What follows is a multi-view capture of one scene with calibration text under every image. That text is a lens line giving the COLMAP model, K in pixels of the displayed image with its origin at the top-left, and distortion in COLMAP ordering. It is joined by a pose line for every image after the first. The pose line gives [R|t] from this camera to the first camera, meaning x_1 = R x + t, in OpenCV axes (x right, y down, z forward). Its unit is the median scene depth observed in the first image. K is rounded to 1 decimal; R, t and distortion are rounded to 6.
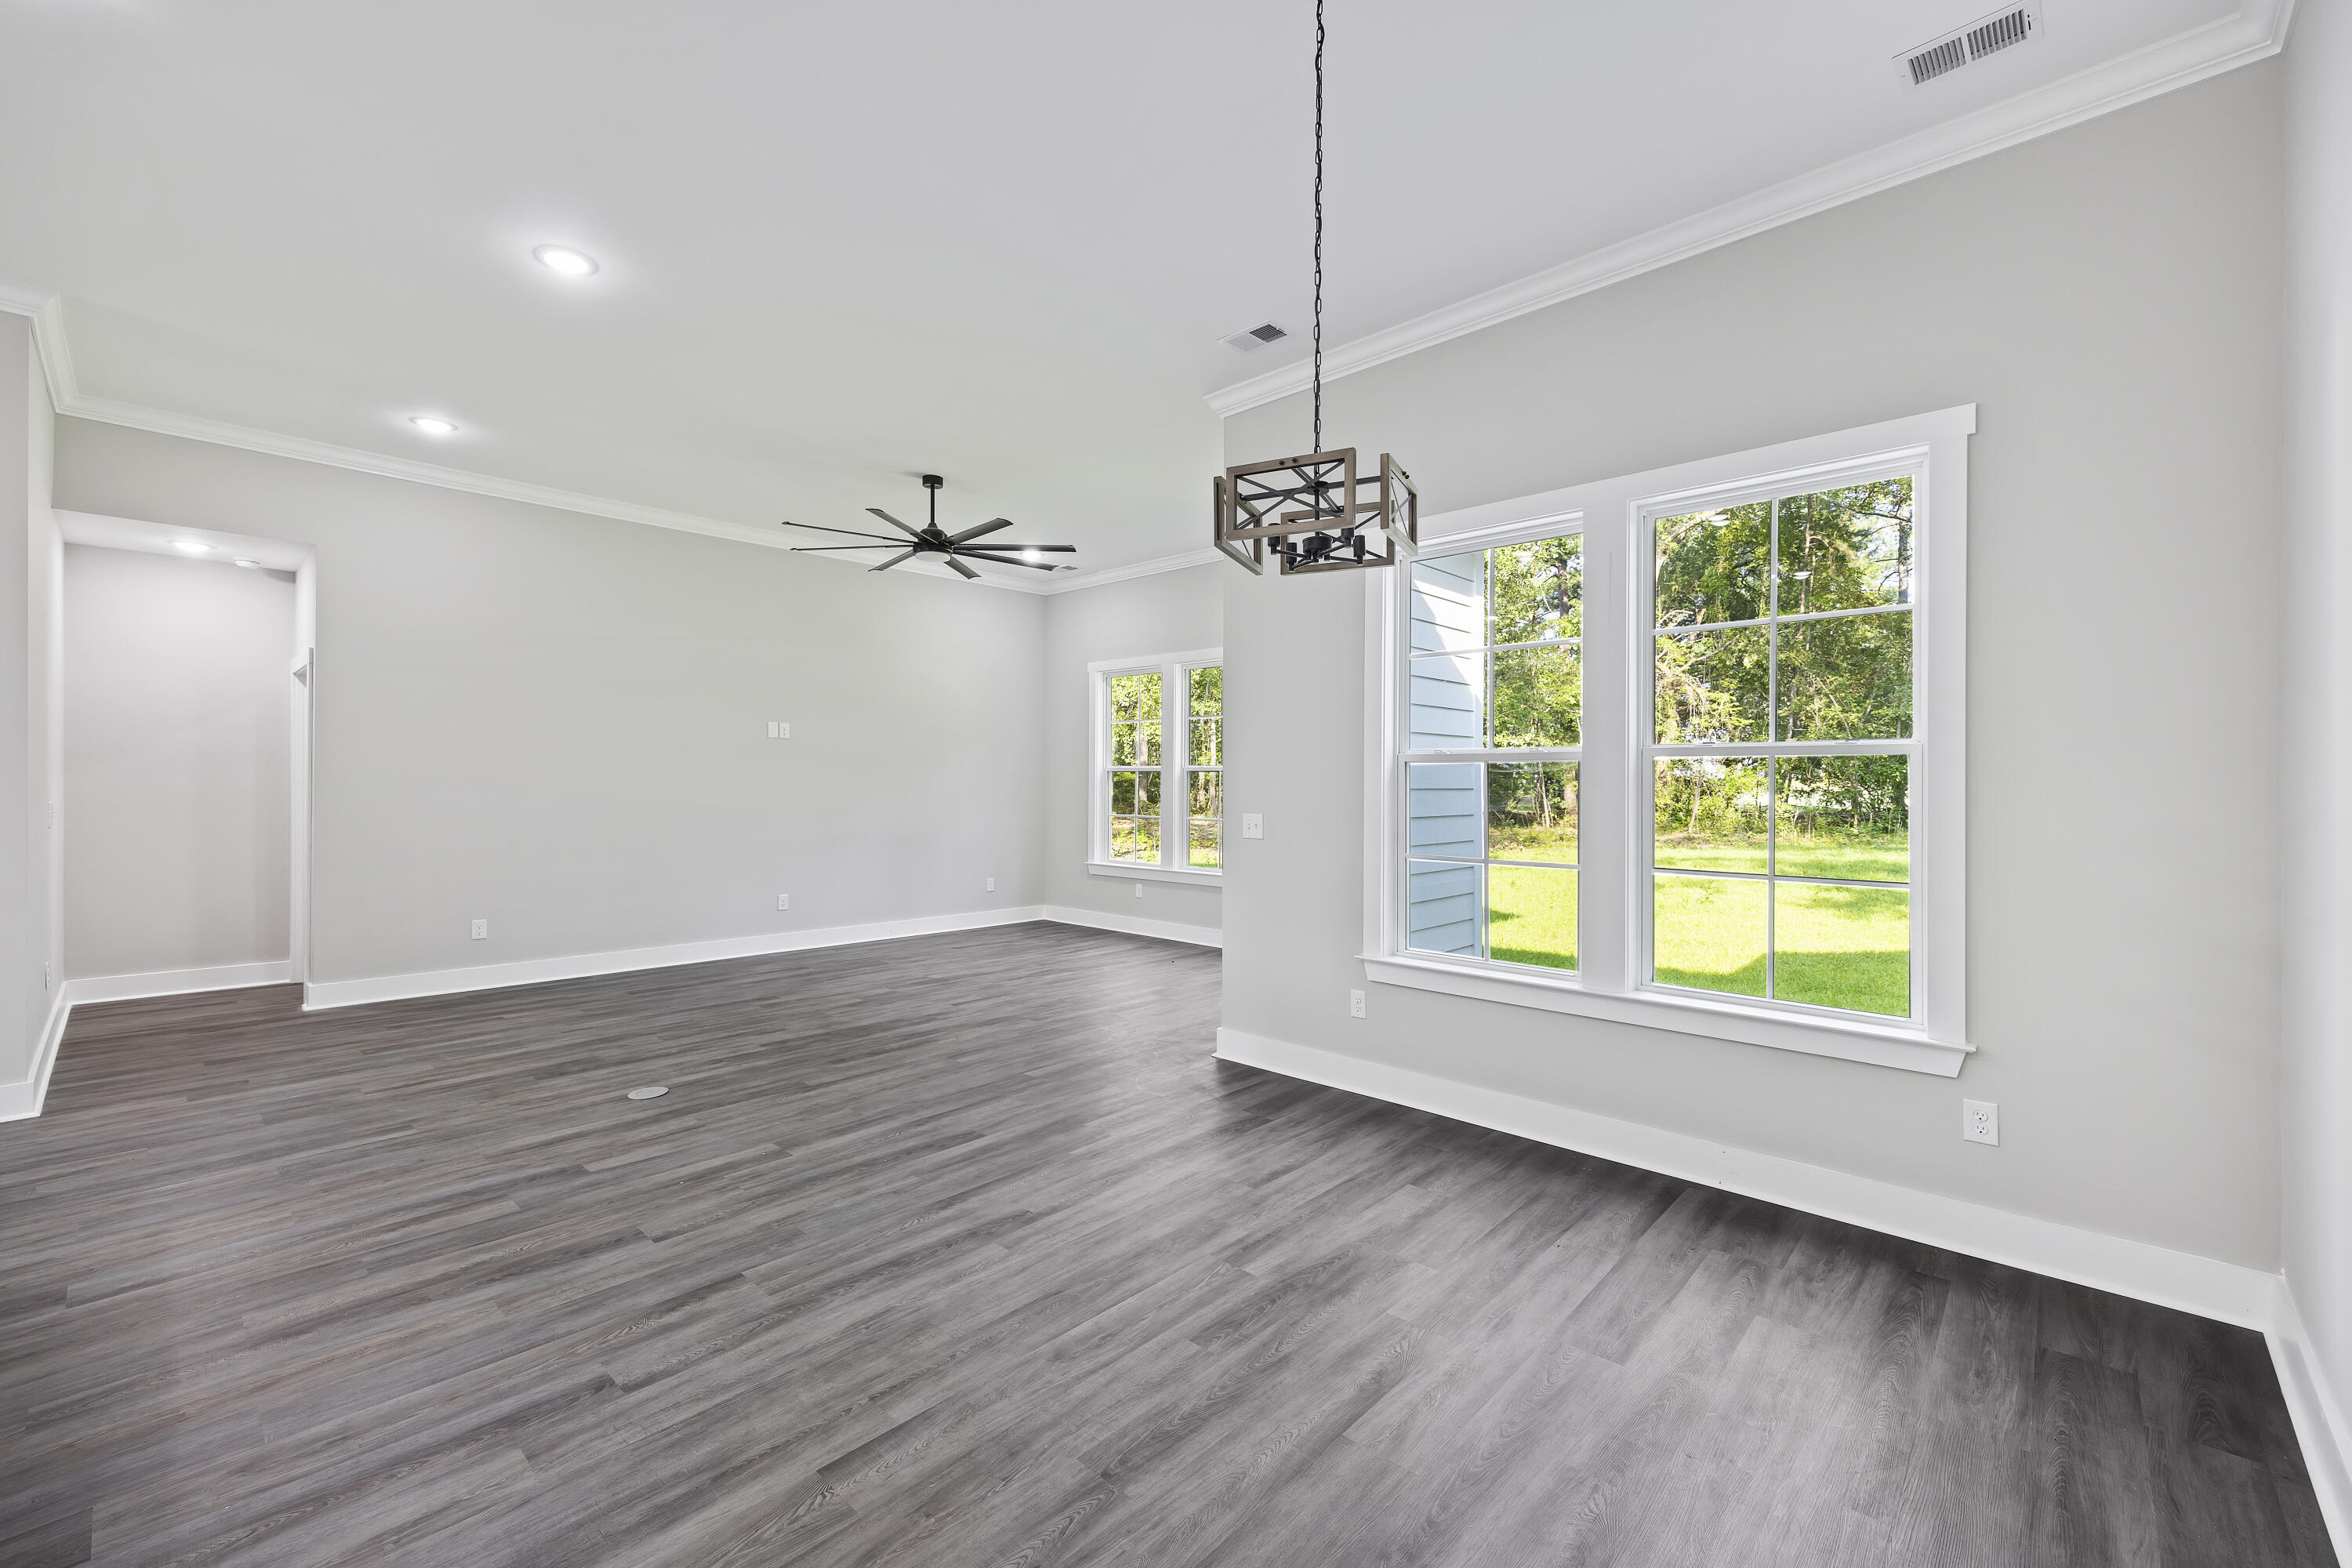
lens RADIAL K [[963.8, 0, 1172.2], [0, 963.8, 788.3], [0, 0, 1]] dist [-0.000593, -0.000175]
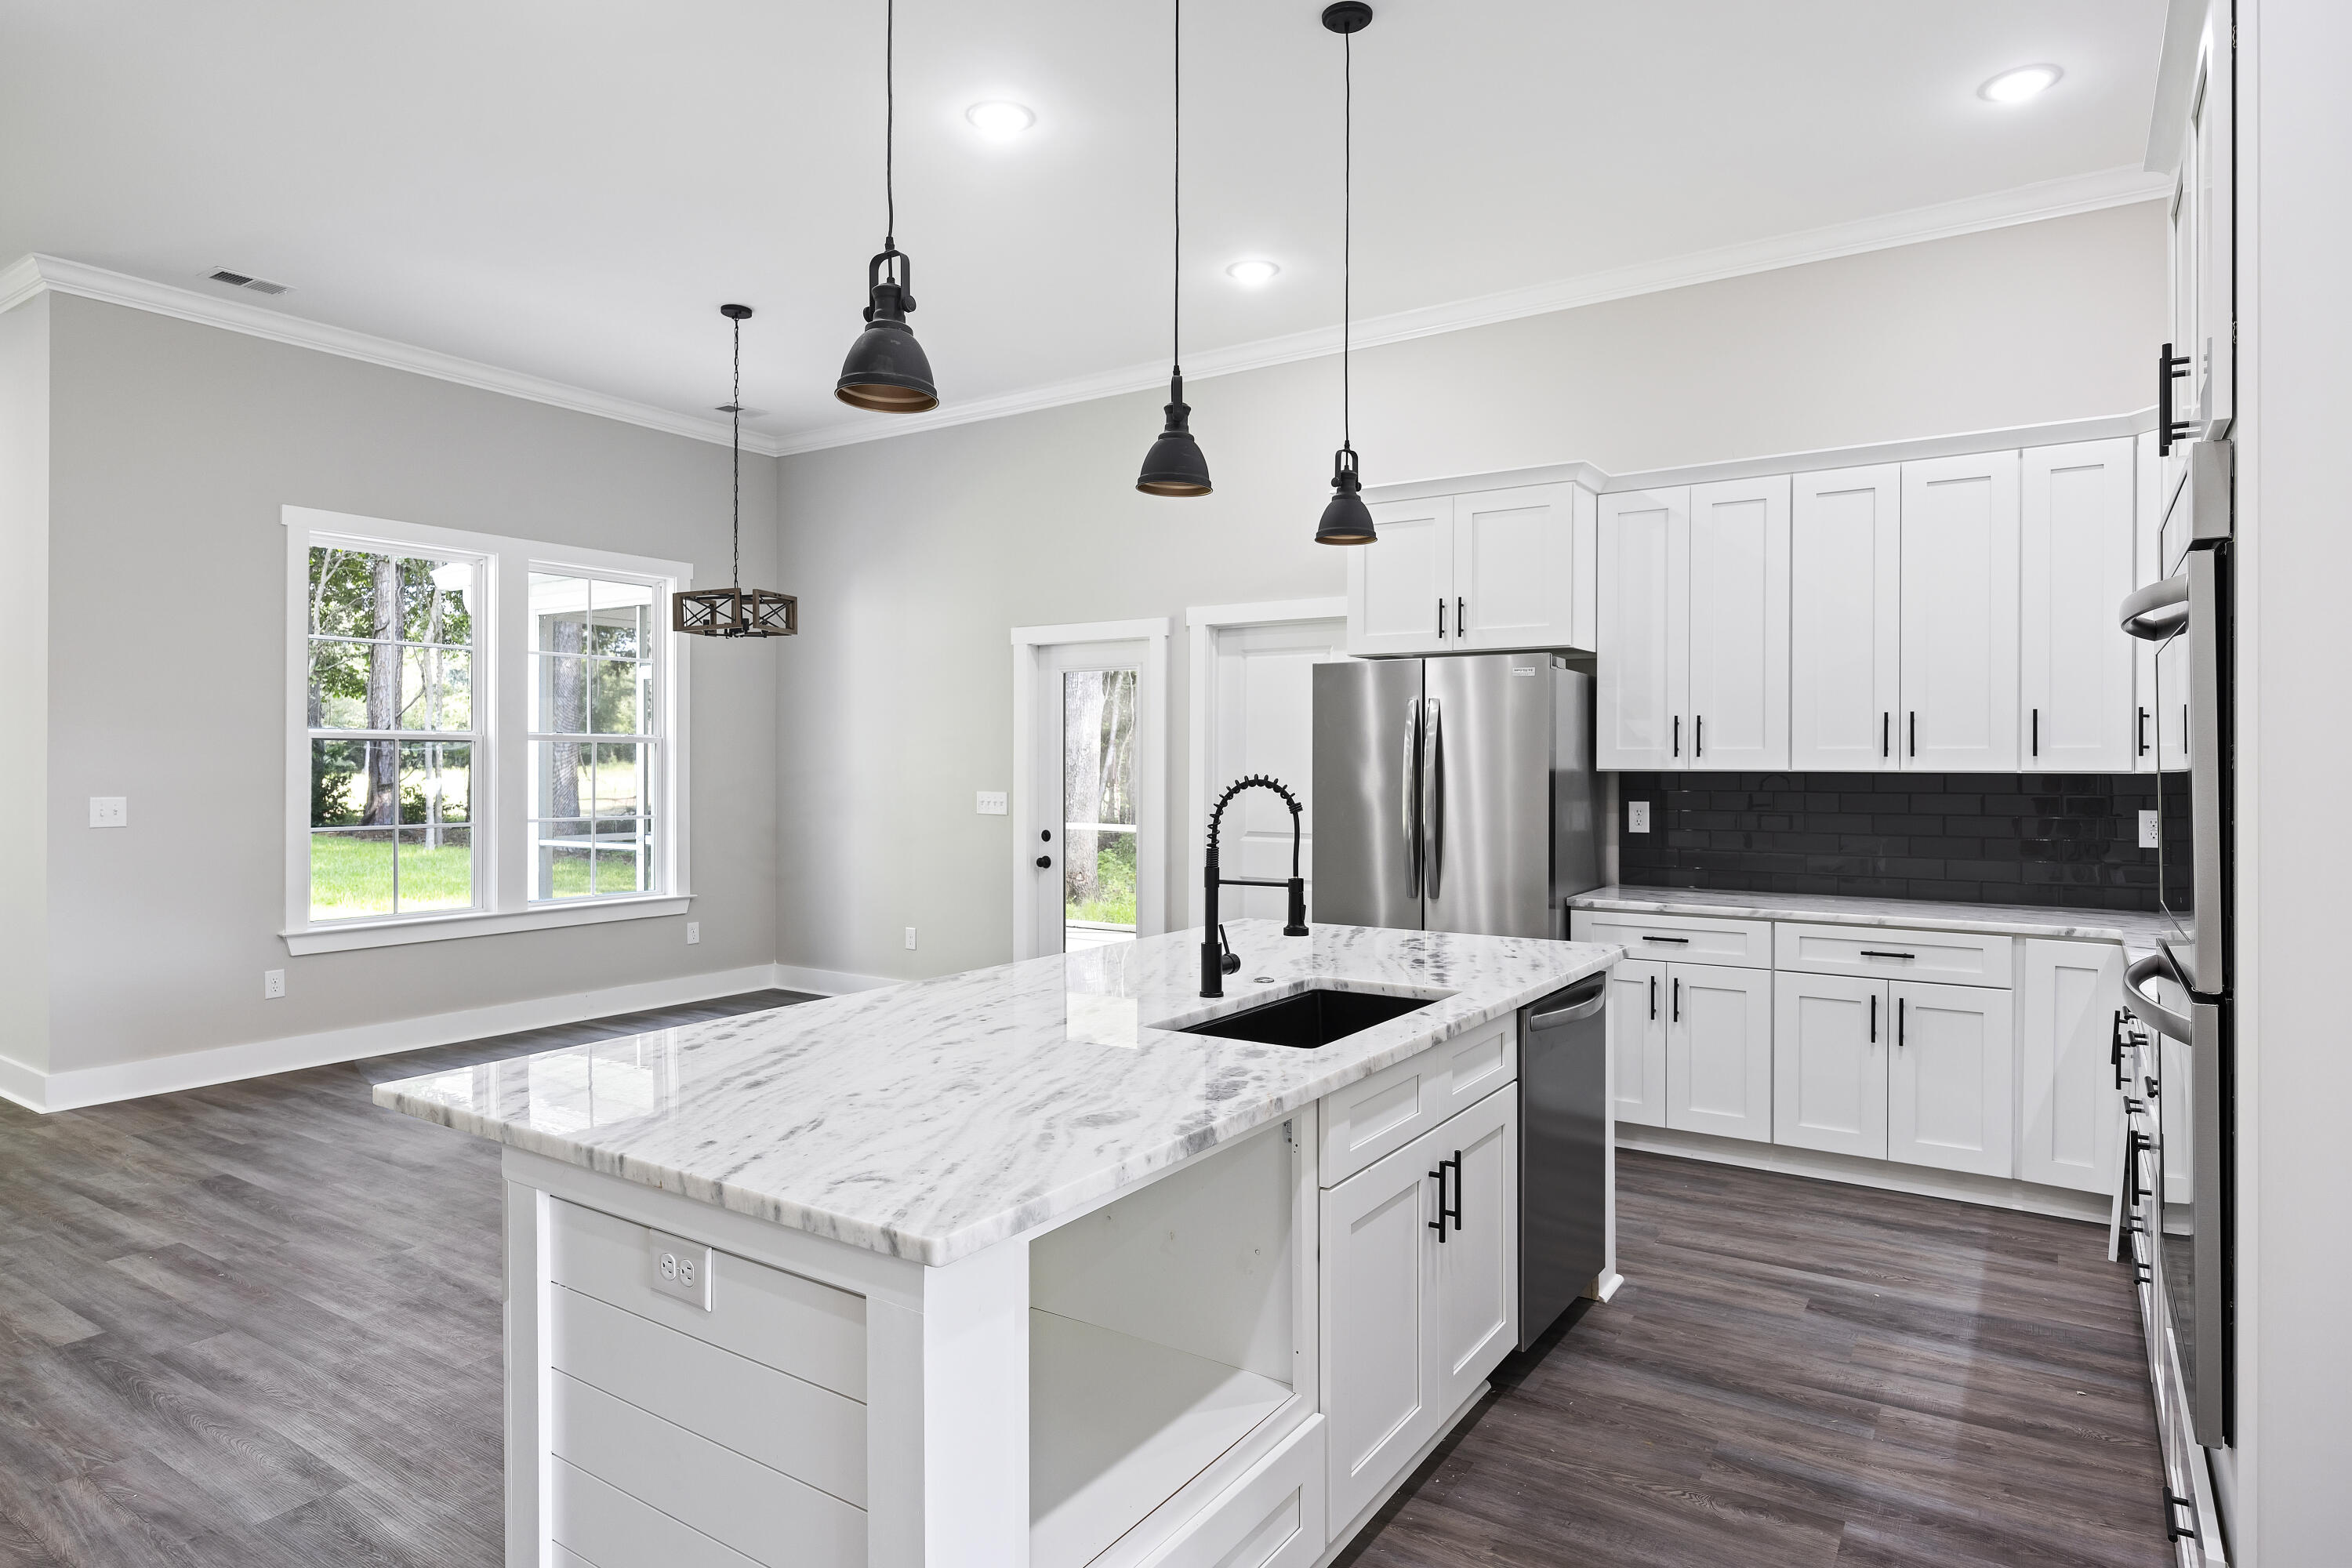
lens RADIAL K [[1324.2, 0, 1174.9], [0, 1324.2, 769.5], [0, 0, 1]] dist [-0.003642, -0.001124]
pose [[-0.161005, -0.011728, 0.986884, -1.604191], [0.002421, 0.999922, 0.012278, -0.012110], [-0.986951, 0.004366, -0.160964, 0.384701]]
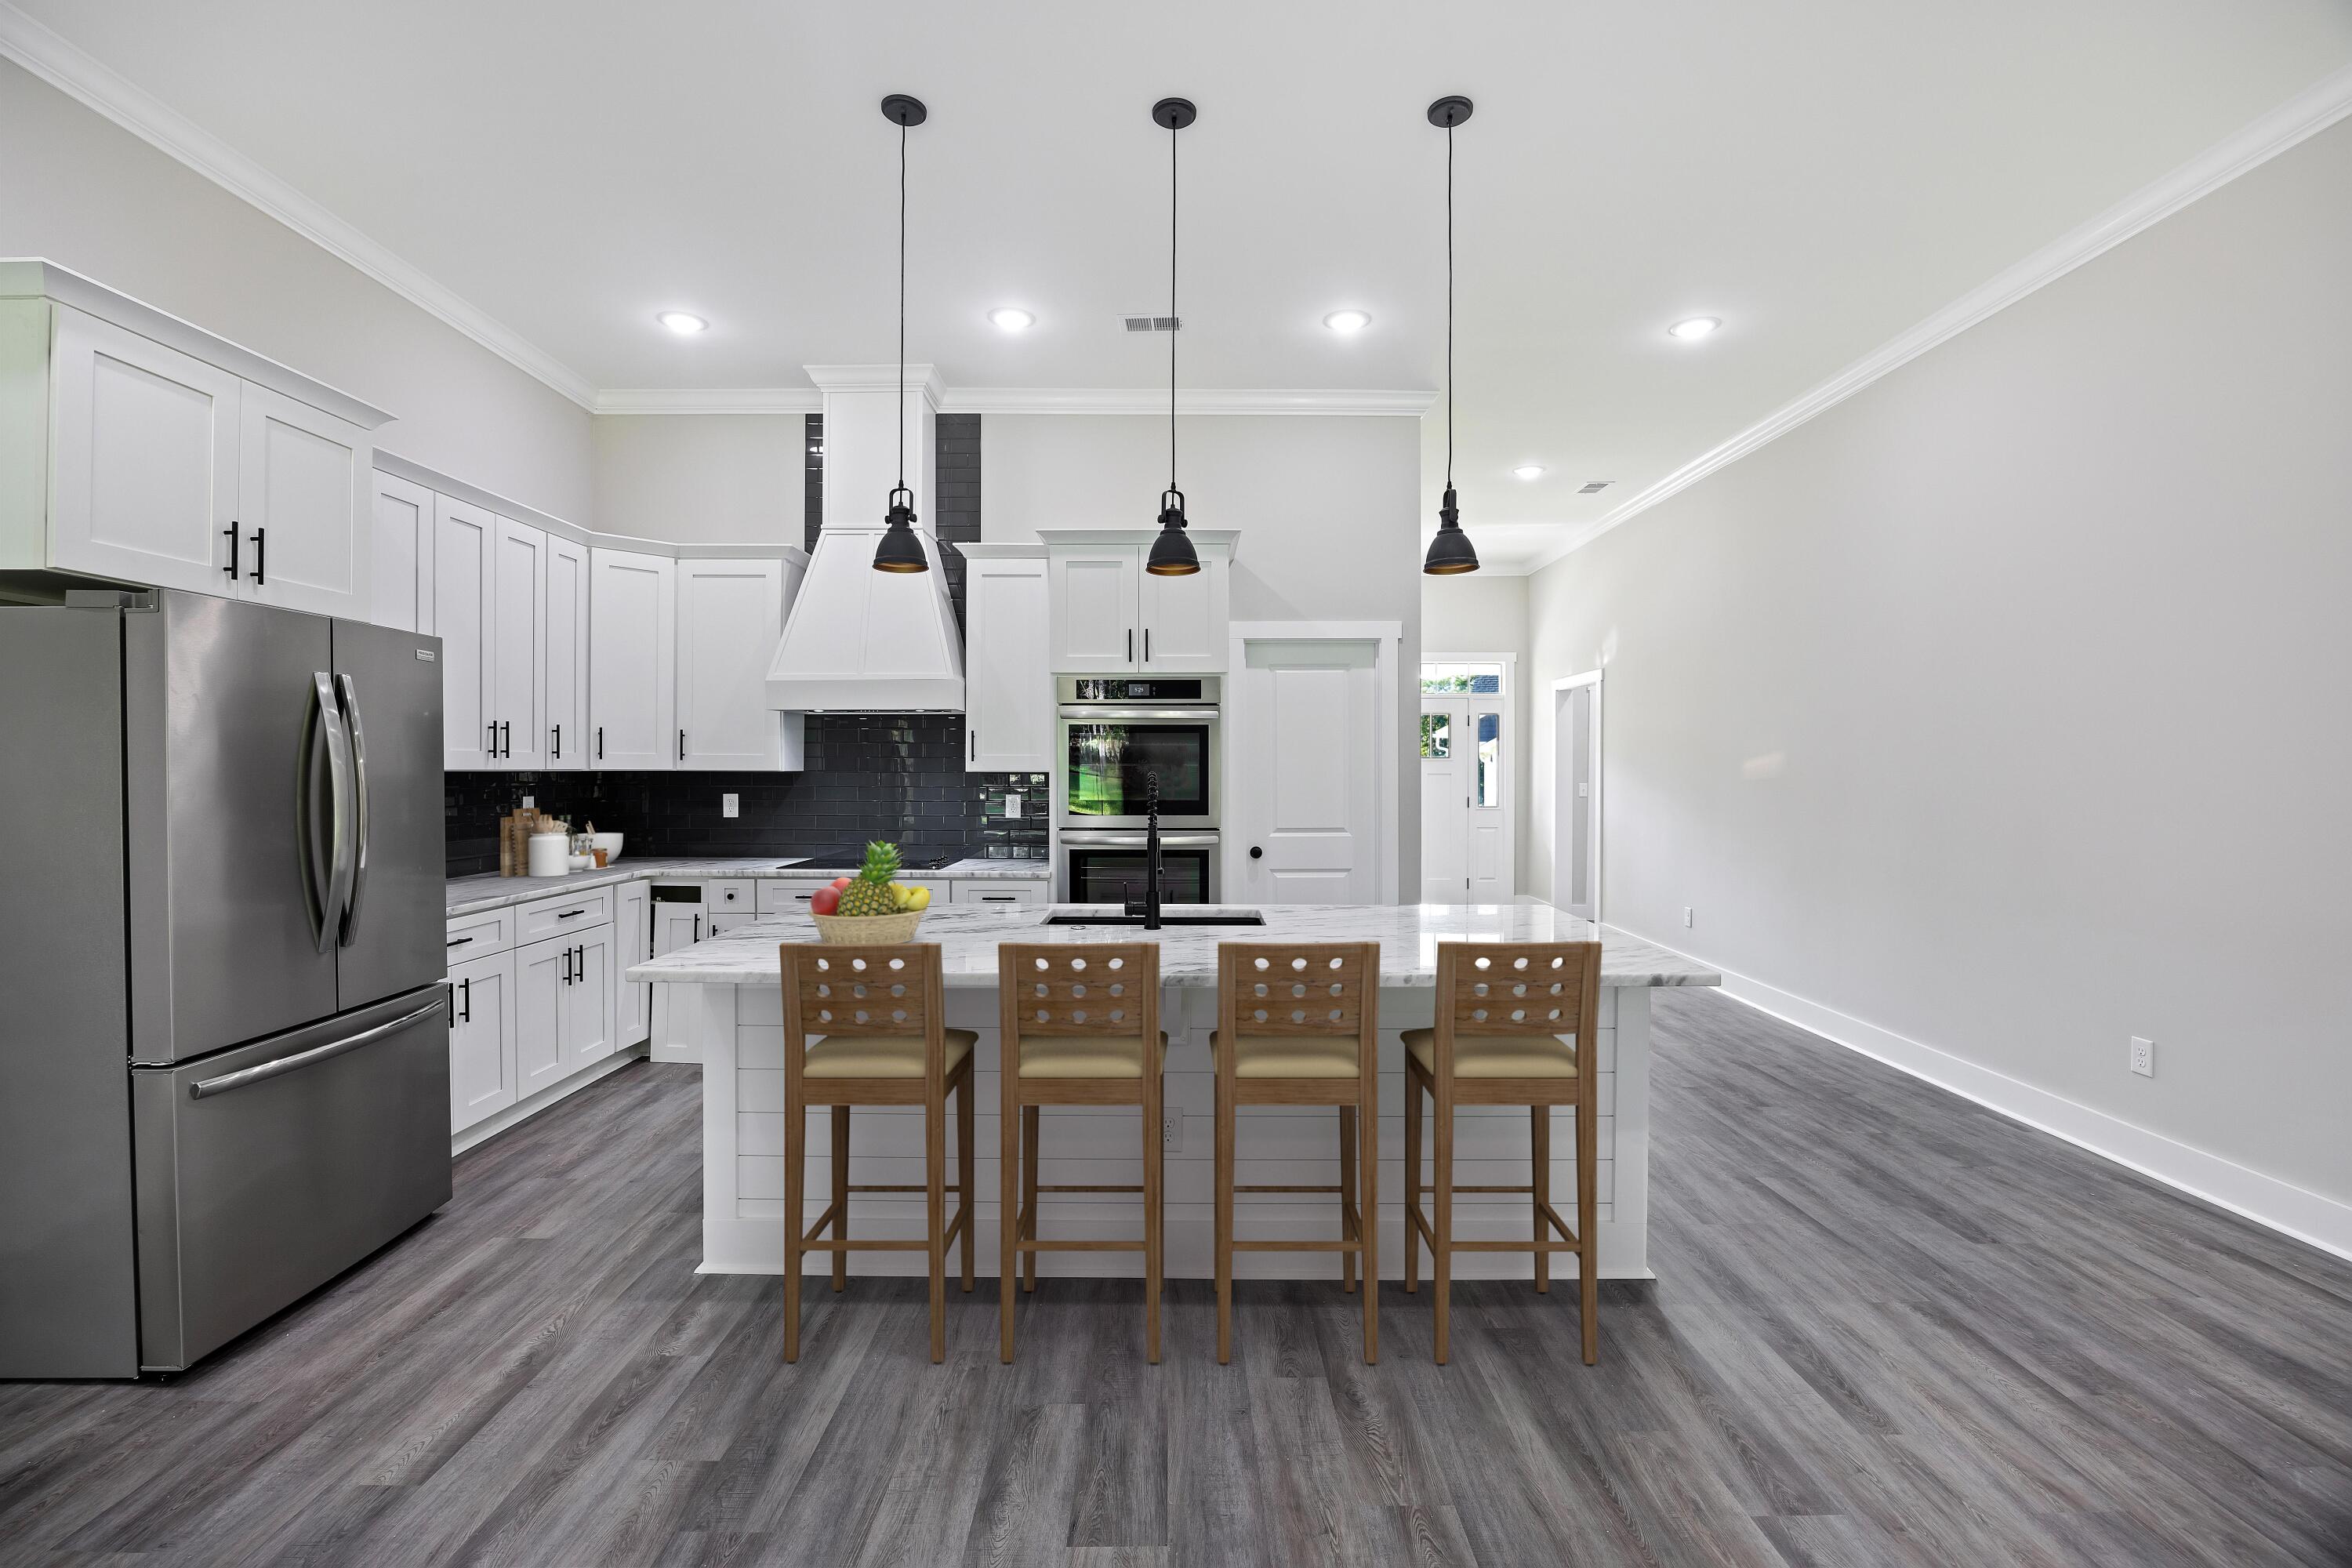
lens RADIAL K [[1039.8, 0, 1176.7], [0, 1039.8, 771.4], [0, 0, 1]] dist [-0.015376, 0.000192]
pose [[-0.733137, -0.006599, -0.680049, -0.230418], [-0.010858, 0.999939, 0.002003, -0.002573], [0.679994, 0.008852, -0.733164, 0.900468]]
